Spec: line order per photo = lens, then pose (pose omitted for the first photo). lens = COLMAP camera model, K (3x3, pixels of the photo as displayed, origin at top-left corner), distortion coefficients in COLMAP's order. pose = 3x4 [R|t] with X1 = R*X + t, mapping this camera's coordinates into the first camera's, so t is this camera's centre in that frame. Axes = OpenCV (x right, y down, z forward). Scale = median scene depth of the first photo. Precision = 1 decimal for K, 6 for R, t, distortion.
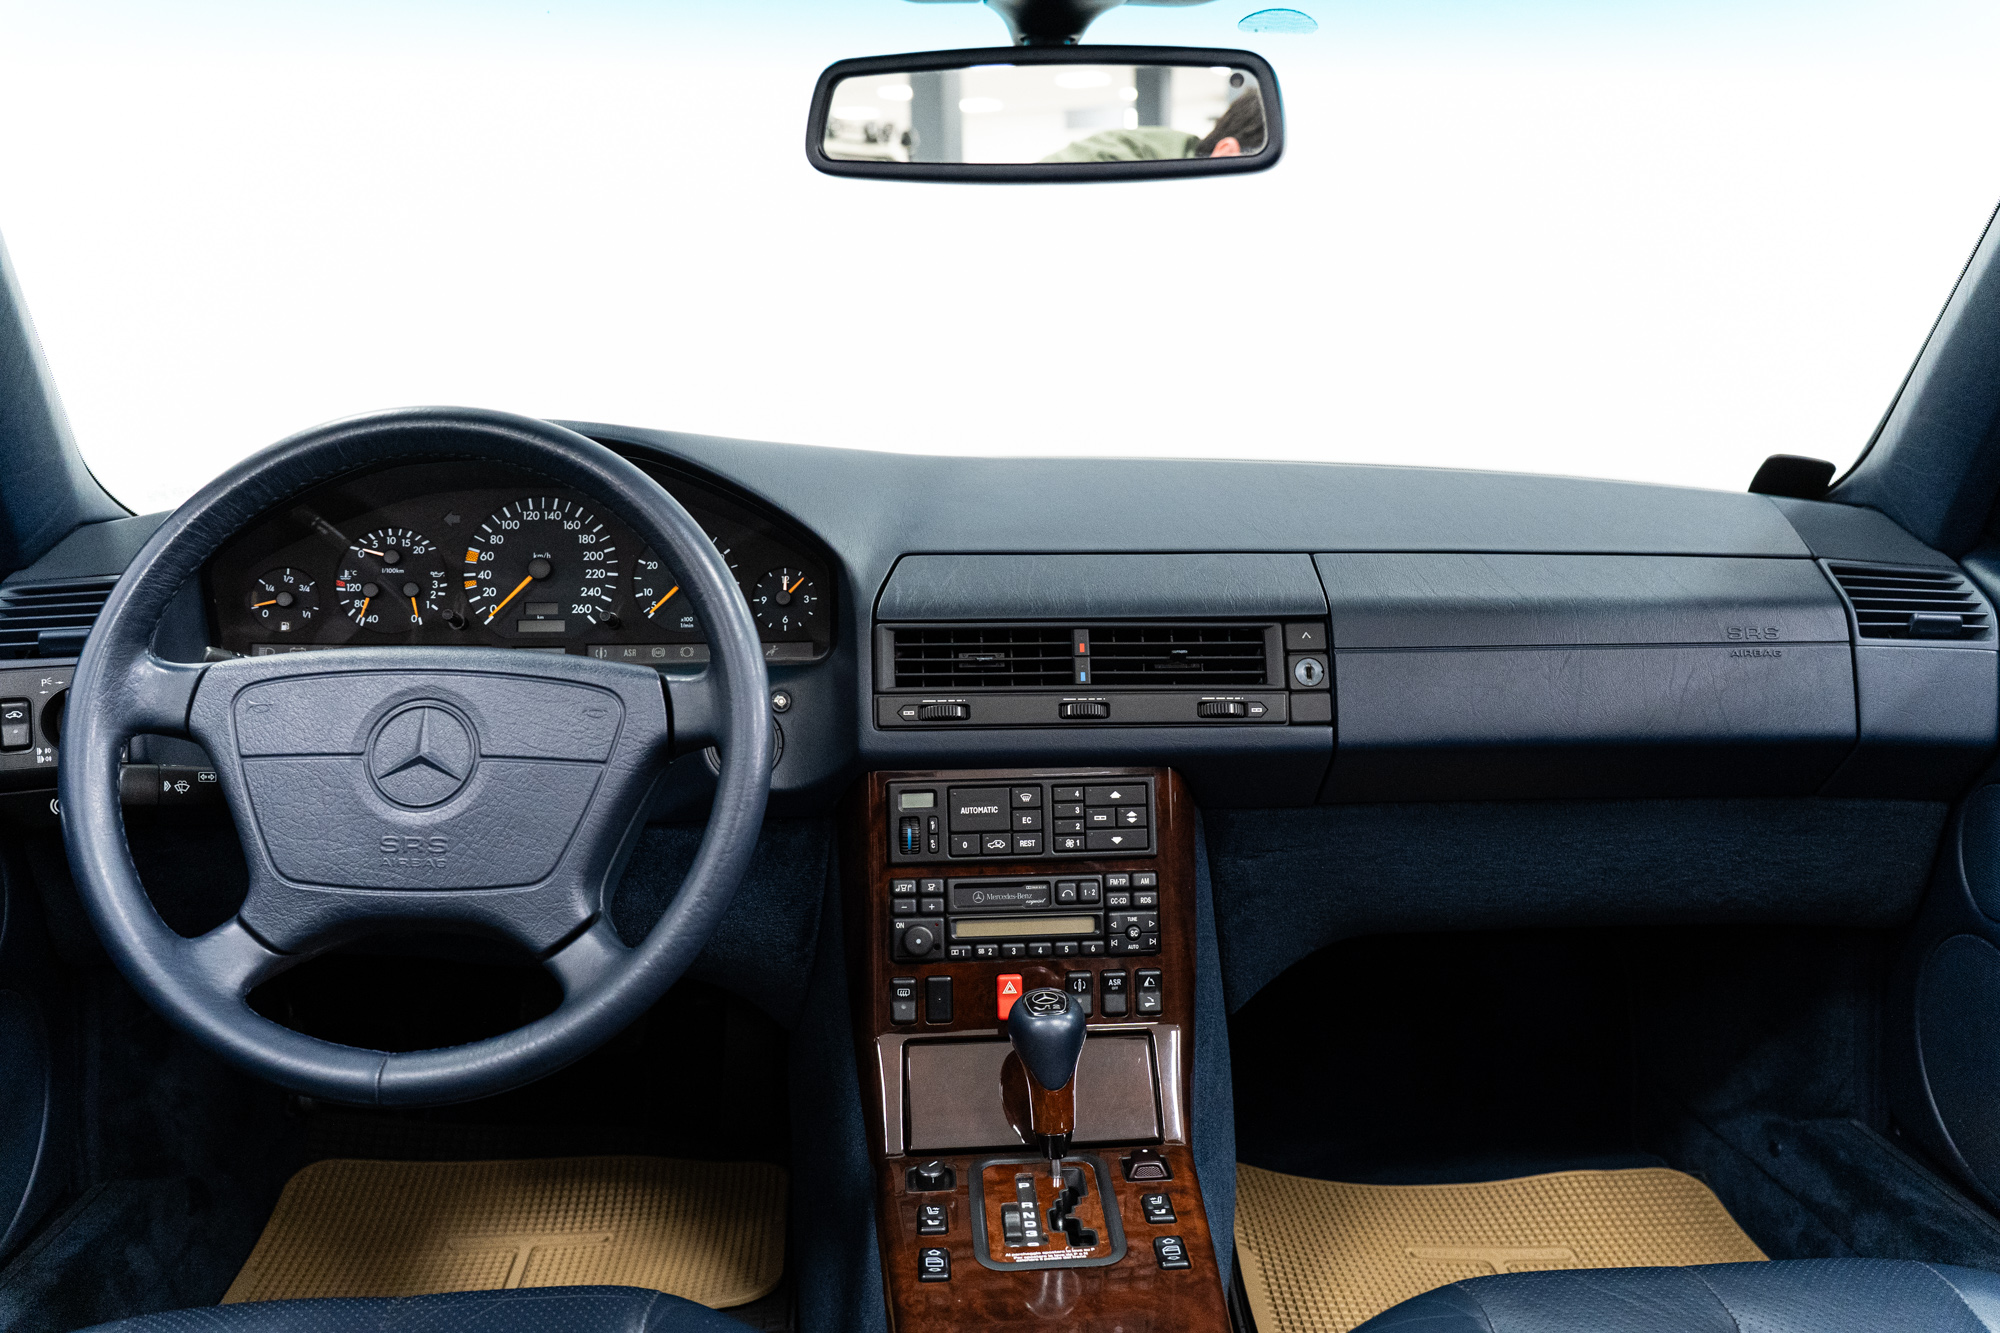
lens RADIAL K [[1606.9, 0, 996.1], [0, 1606.9, 636.9], [0, 0, 1]] dist [-0.030576, 0.014515]
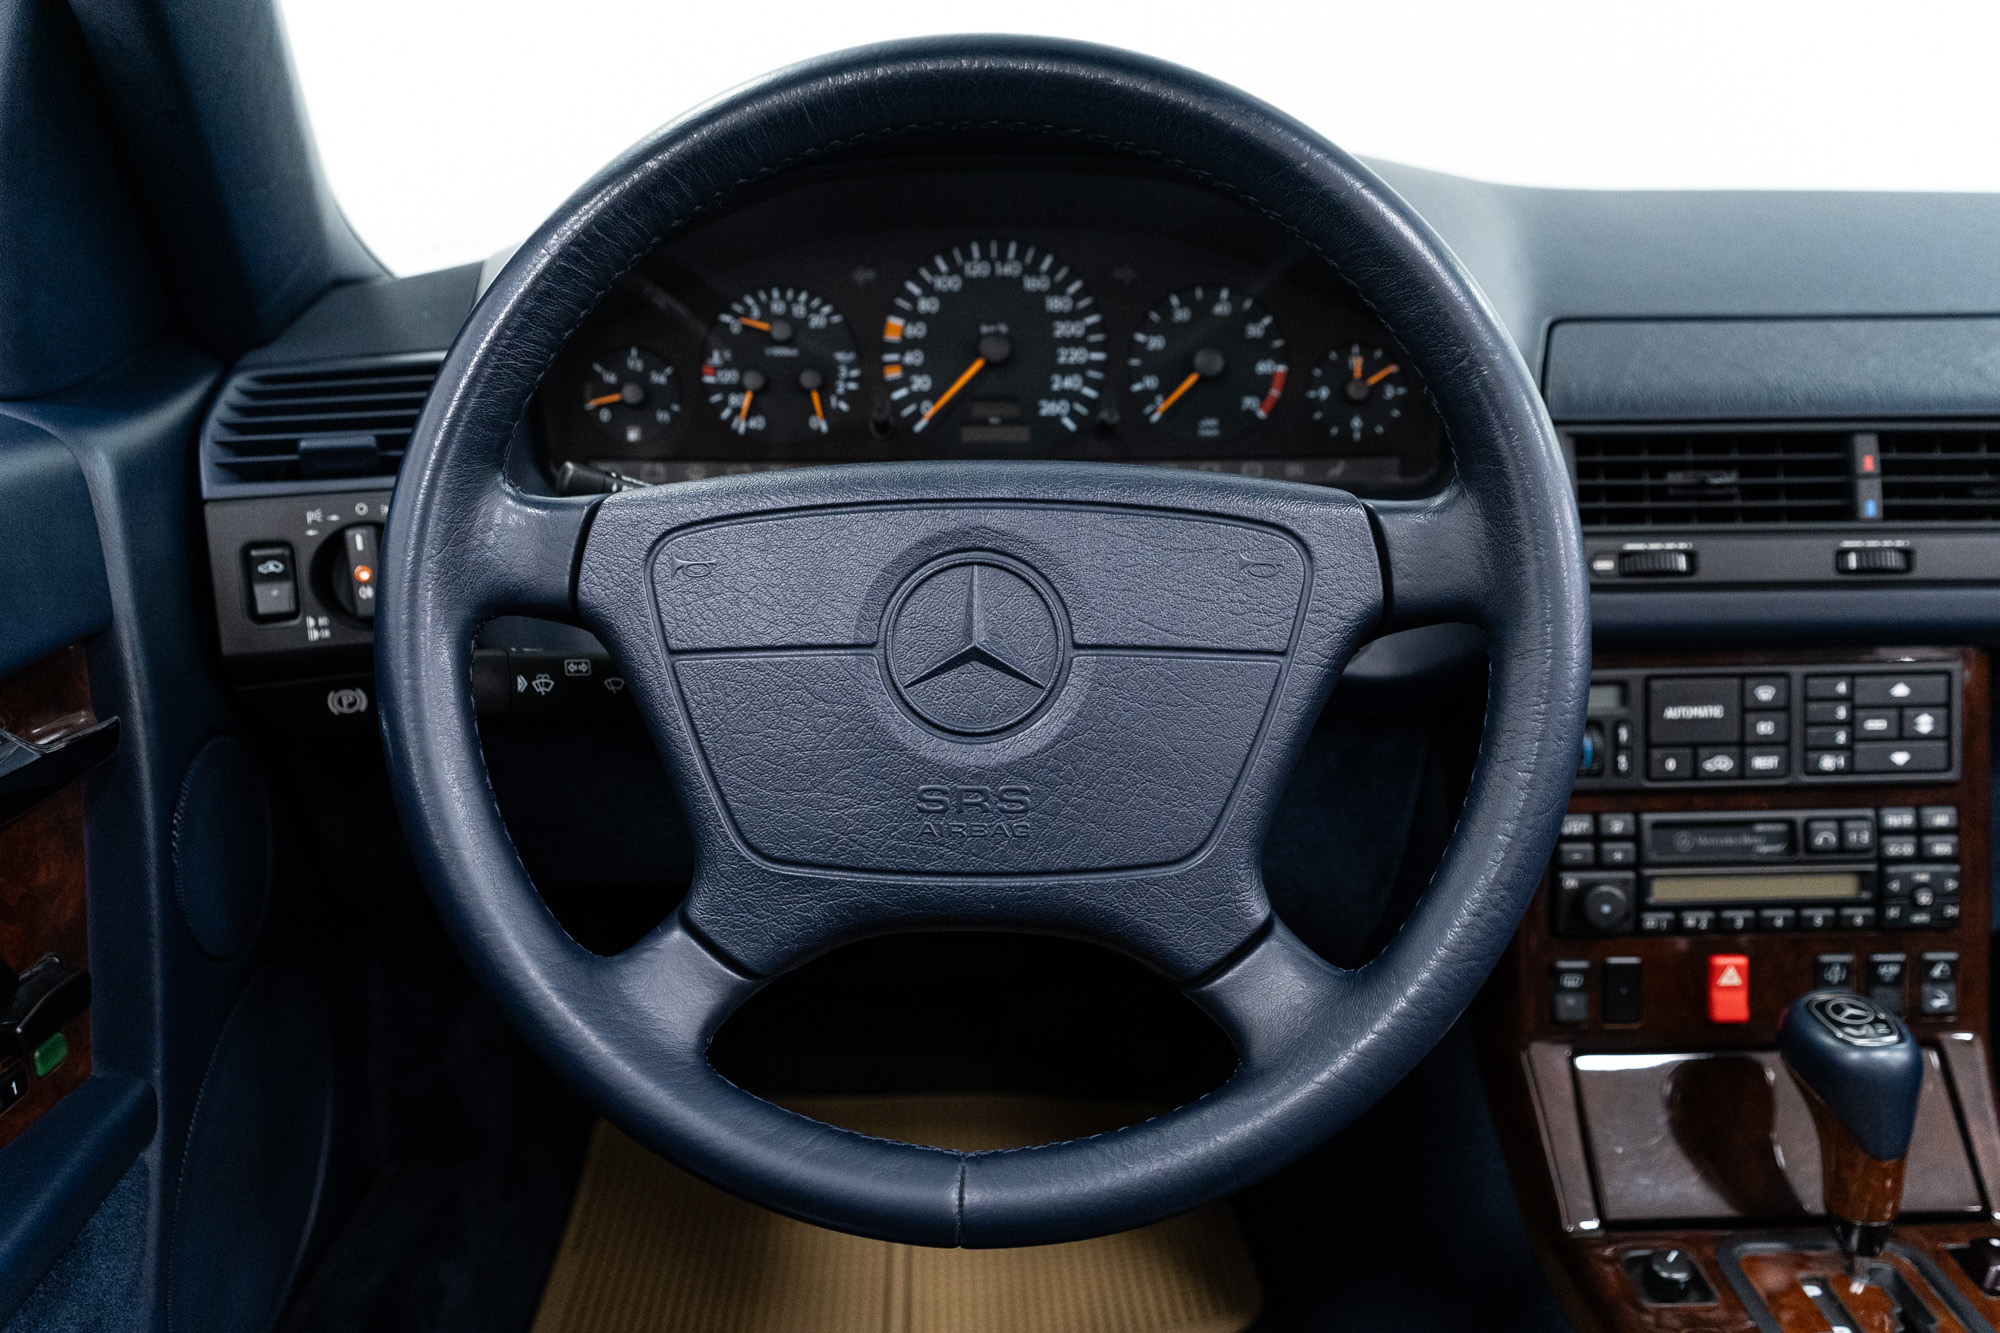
lens RADIAL K [[1550.4, 0, 1000.8], [0, 1550.4, 671.3], [0, 0, 1]] dist [-0.011534, 0.011056]
pose [[0.997283, 0.007775, -0.073256, -0.257359], [0.001872, 0.991420, 0.130701, 0.008203], [0.073644, -0.130483, 0.988712, 0.368702]]
